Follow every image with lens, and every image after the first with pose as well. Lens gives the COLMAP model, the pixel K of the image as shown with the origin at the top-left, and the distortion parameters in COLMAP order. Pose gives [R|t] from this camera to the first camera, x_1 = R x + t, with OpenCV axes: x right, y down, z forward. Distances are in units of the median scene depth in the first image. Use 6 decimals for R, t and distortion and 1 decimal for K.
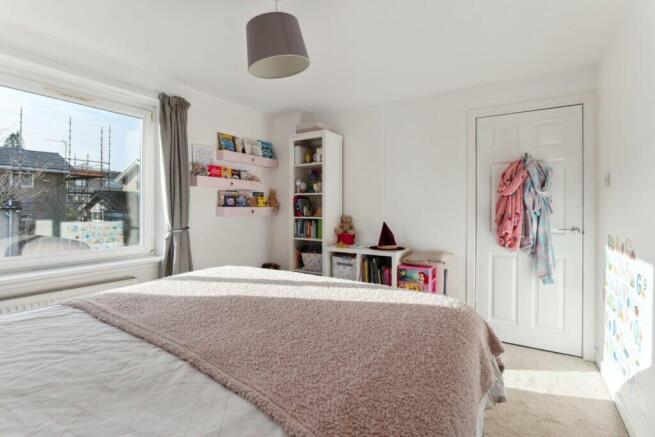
lens RADIAL K [[315.0, 0, 327.6], [0, 315.0, 214.4], [0, 0, 1]] dist [-0.002143, 0.000588]
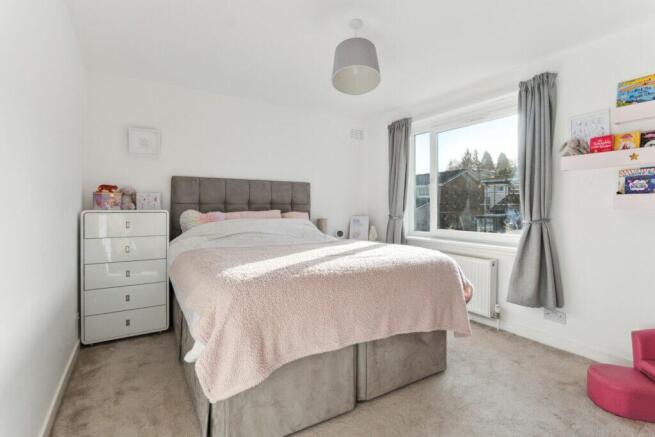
lens RADIAL K [[315.0, 0, 326.9], [0, 315.0, 213.5], [0, 0, 1]] dist [-0.002143, 0.000588]
pose [[-0.430813, 0.024269, -0.902115, 0.524907], [-0.016217, 0.999269, 0.034627, 0.003237], [0.902295, 0.029547, -0.430104, 0.728868]]
